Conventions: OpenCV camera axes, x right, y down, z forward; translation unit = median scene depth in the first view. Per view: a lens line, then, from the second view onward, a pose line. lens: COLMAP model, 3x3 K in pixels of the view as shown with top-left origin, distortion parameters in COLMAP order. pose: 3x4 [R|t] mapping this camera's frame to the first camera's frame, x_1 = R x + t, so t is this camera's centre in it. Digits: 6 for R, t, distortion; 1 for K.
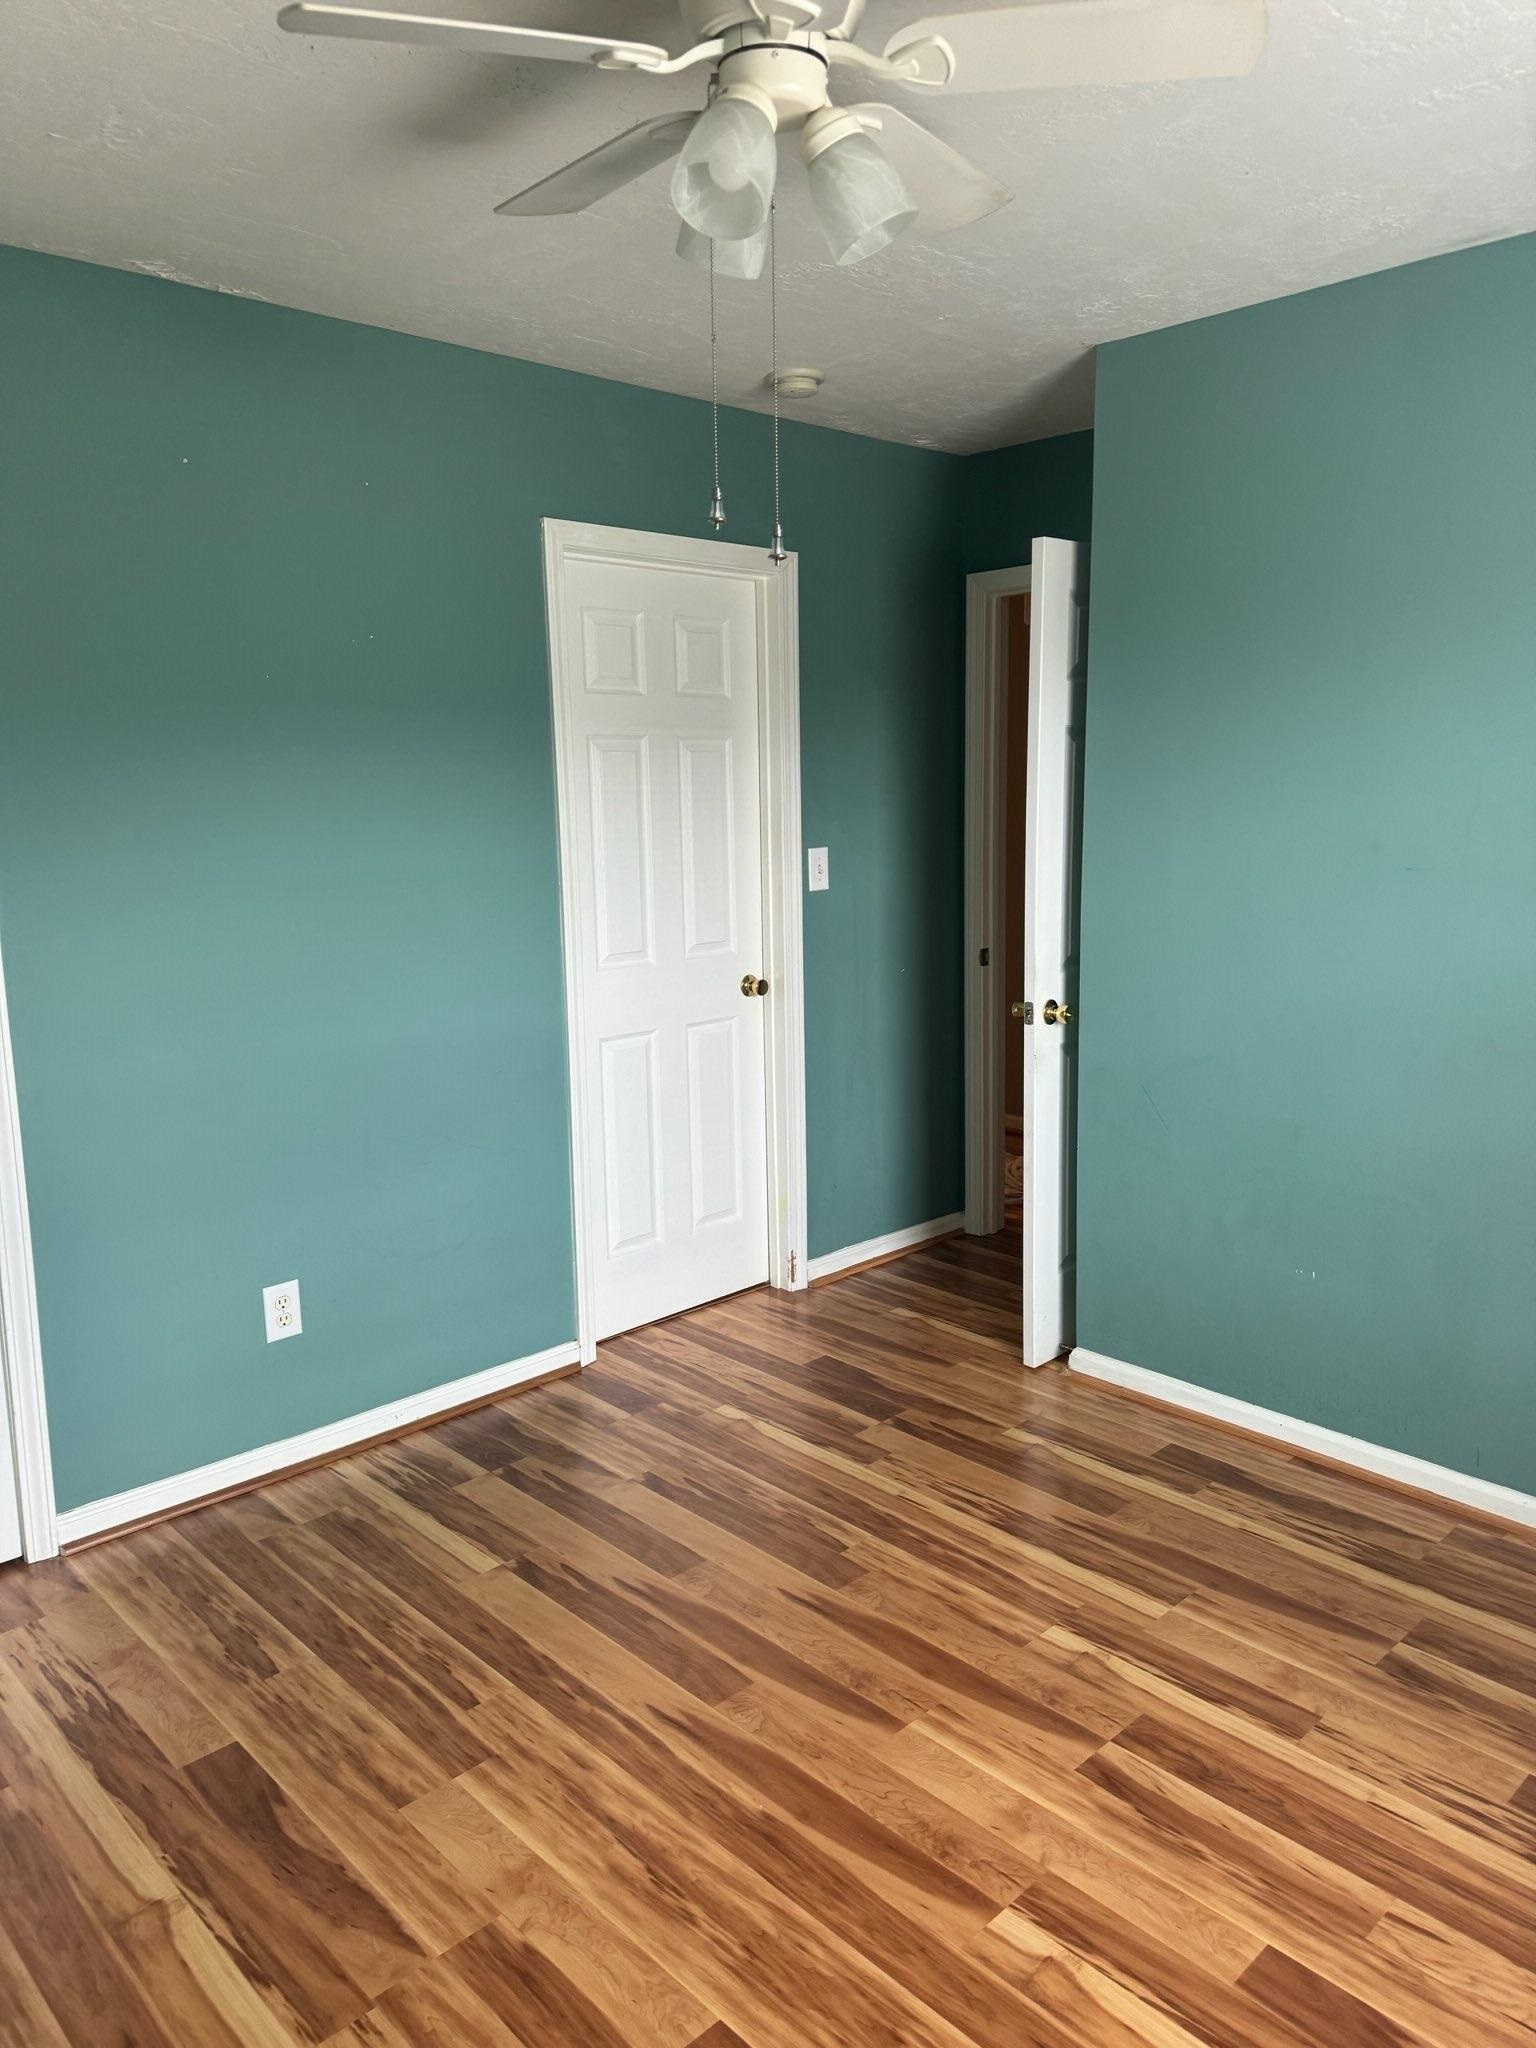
lens RADIAL K [[1435.0, 0, 768.0], [0, 1435.0, 1024.0], [0, 0, 1]] dist [0.006661, -0.007095]
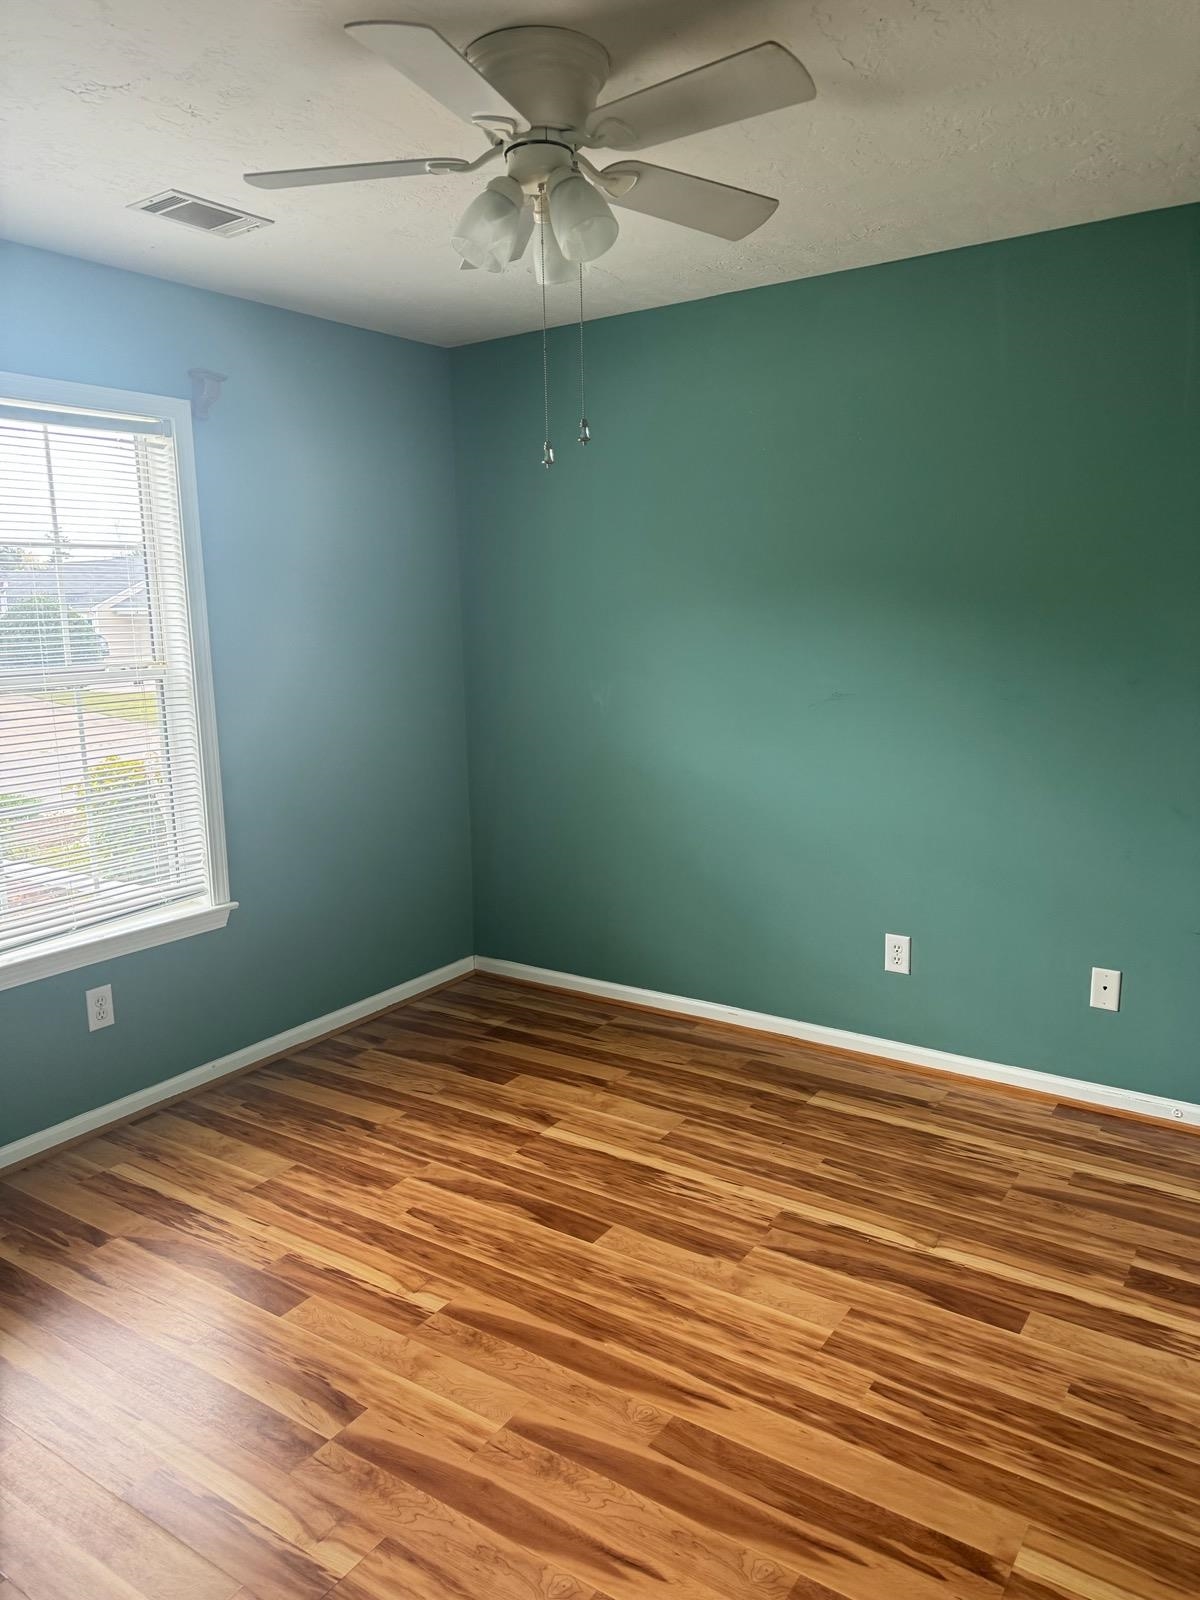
lens RADIAL K [[1121.1, 0, 600.0], [0, 1121.1, 800.0], [0, 0, 1]] dist [0.006661, -0.007095]
pose [[-0.977165, 0.066273, -0.201880, 0.180781], [-0.006394, 0.940512, 0.339702, -0.311125], [0.212383, 0.333236, -0.918612, 1.785111]]
